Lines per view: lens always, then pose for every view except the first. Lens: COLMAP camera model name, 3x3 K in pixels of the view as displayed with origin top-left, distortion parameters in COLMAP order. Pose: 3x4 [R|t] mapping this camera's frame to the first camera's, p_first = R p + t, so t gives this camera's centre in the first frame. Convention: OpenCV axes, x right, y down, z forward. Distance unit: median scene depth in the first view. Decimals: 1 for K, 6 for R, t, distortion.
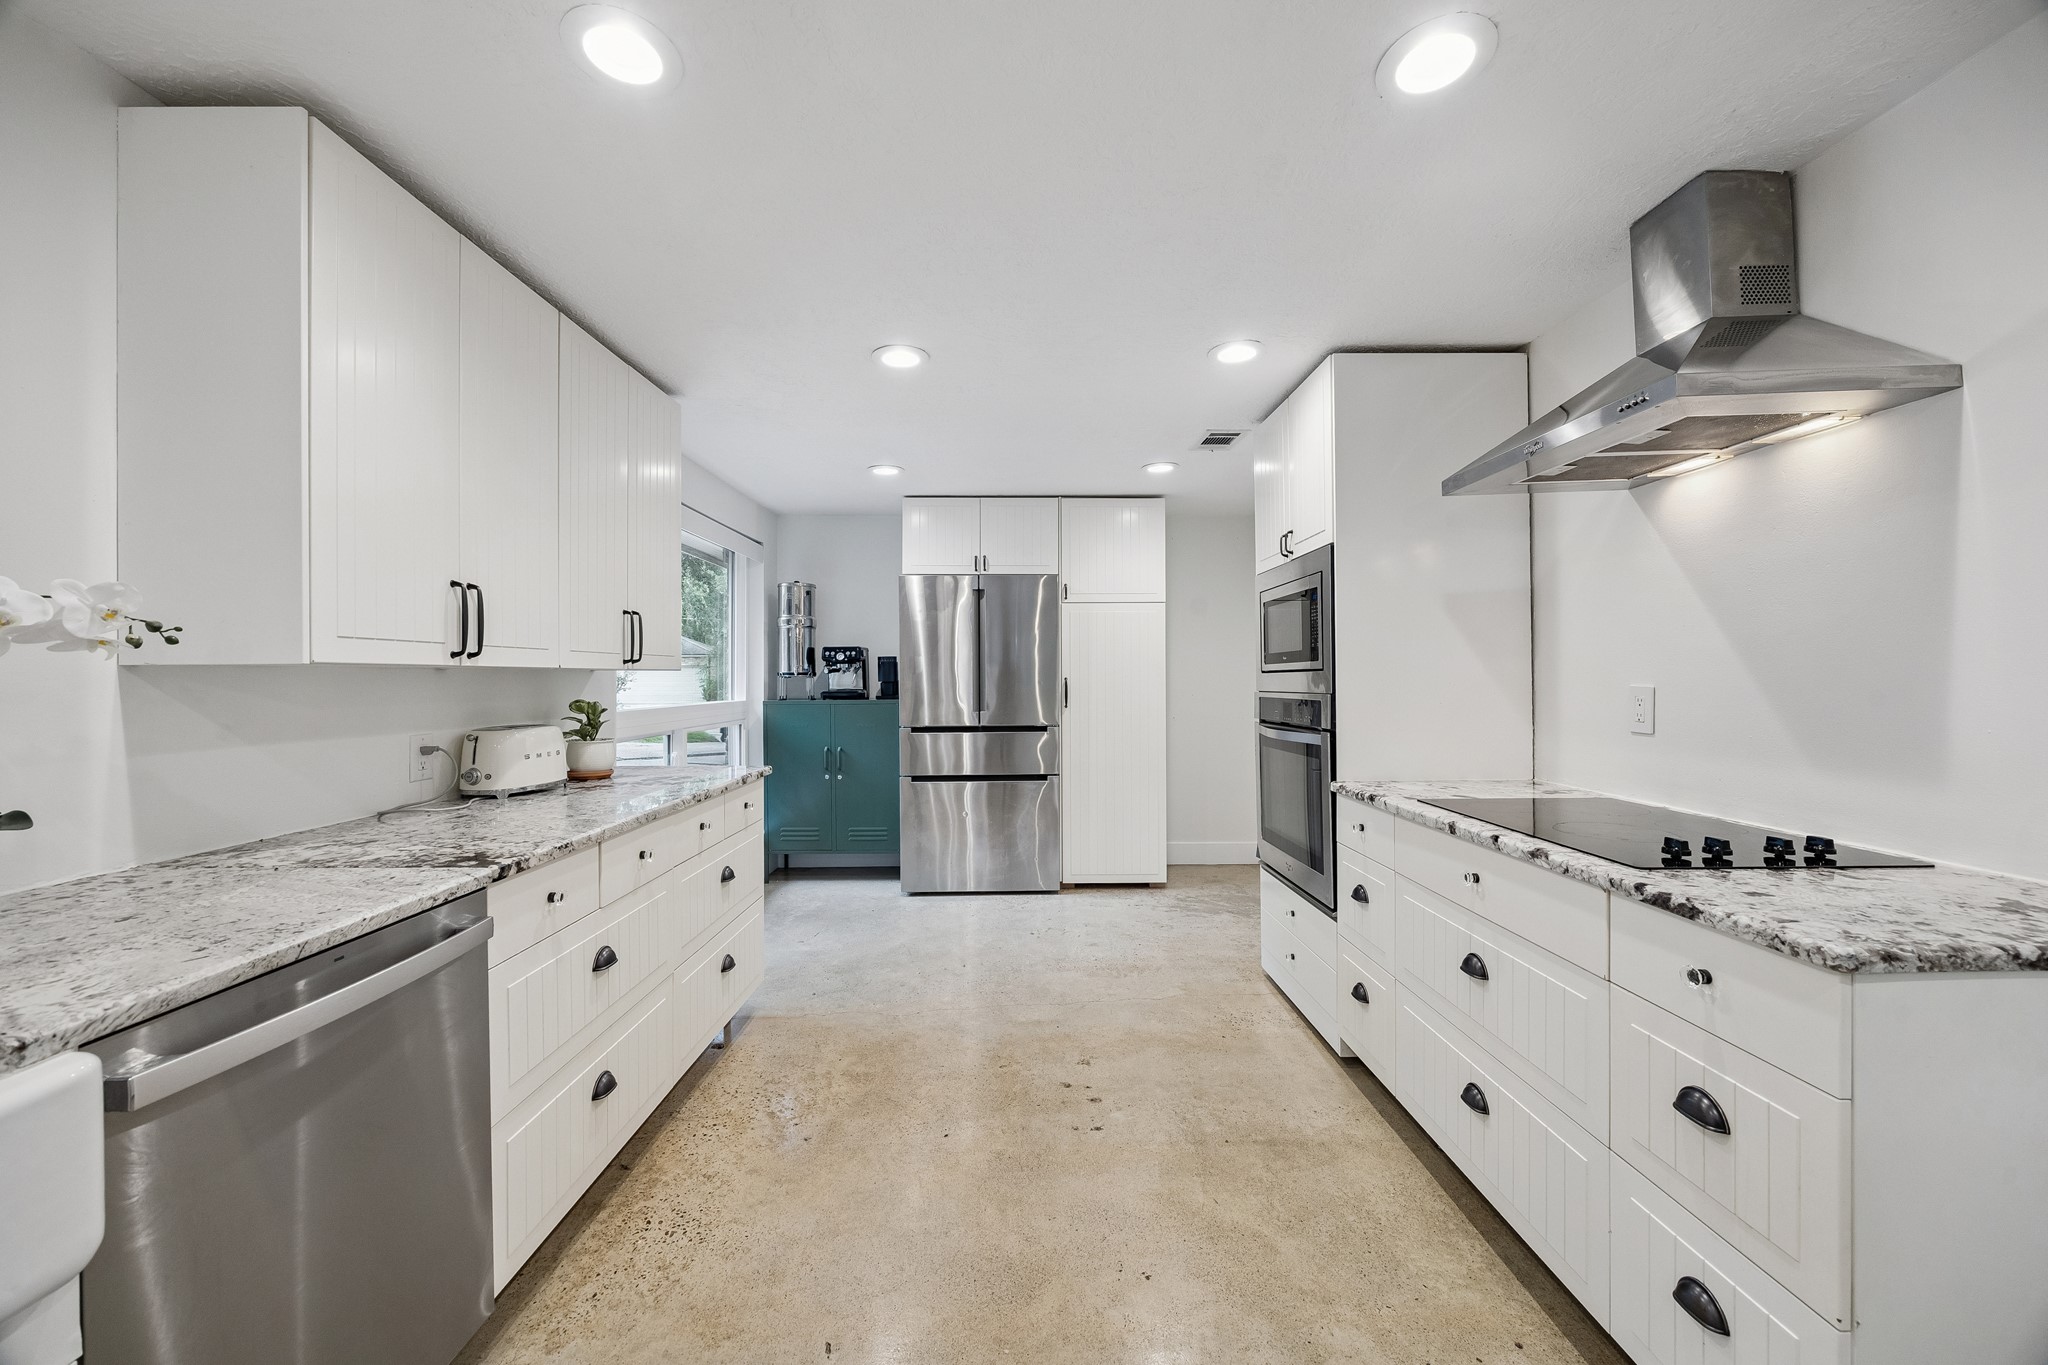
lens RADIAL K [[783.5, 0, 1025.3], [0, 783.5, 674.2], [0, 0, 1]] dist [-0.002691, -0.000347]
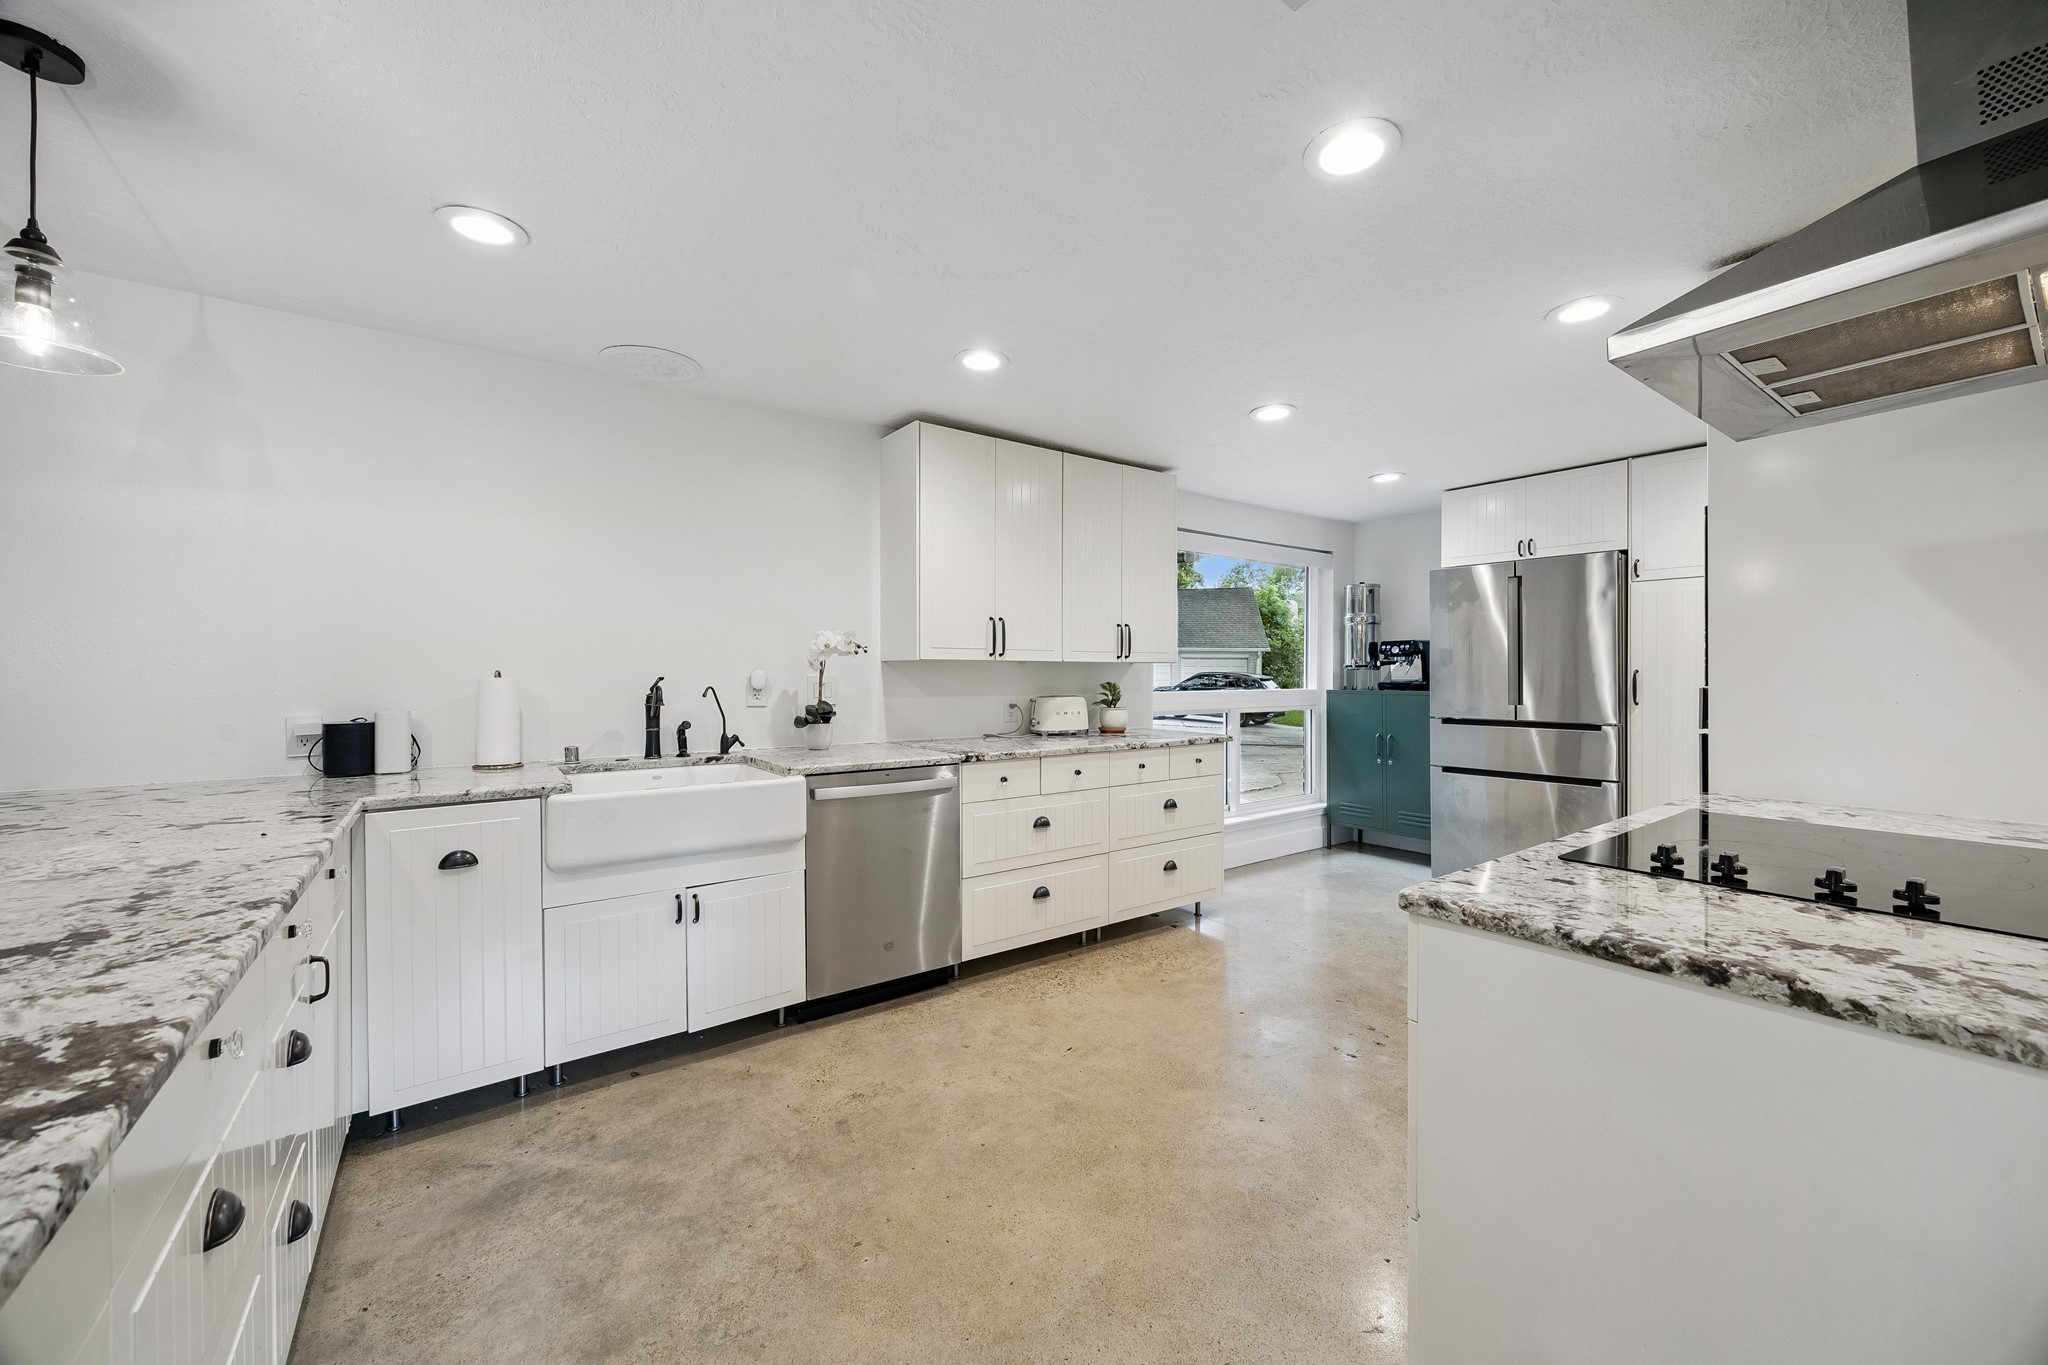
lens RADIAL K [[783.5, 0, 1028.1], [0, 783.5, 669.5], [0, 0, 1]] dist [-0.002691, -0.000347]
pose [[0.588973, 0.001337, -0.808152, 0.738135], [-0.000718, 0.999999, 0.001130, 0.007842], [0.808152, -0.000085, 0.588973, -0.069275]]
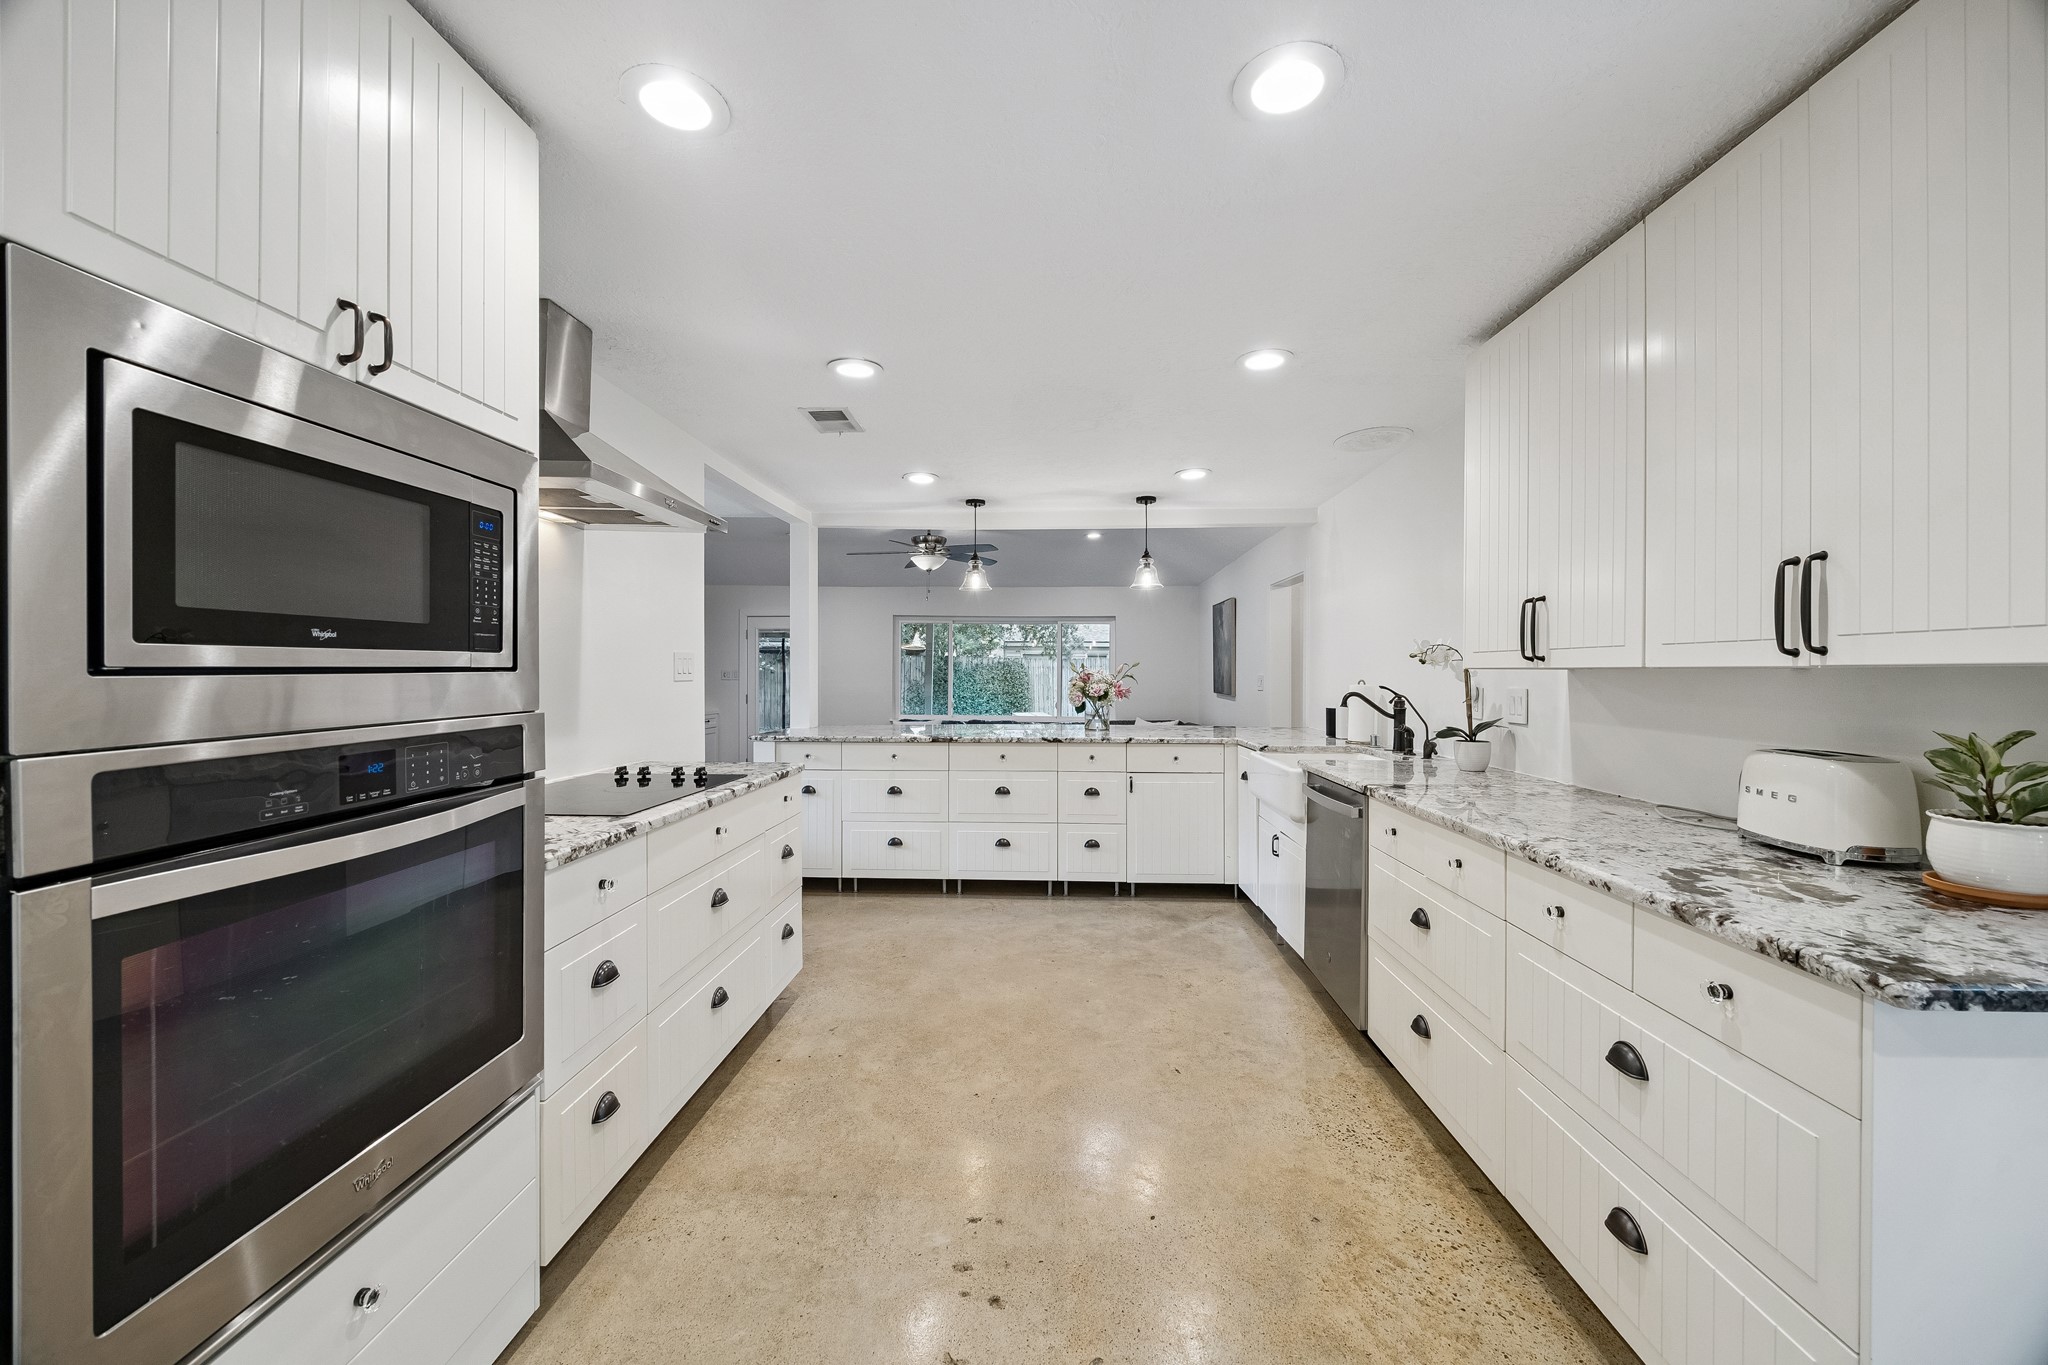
lens RADIAL K [[783.5, 0, 1022.9], [0, 783.5, 677.0], [0, 0, 1]] dist [-0.002691, -0.000347]
pose [[-0.998398, 0.001108, 0.056571, -0.008452], [0.001296, 0.999994, 0.003281, -0.001800], [-0.056567, 0.003349, -0.998393, 1.814976]]
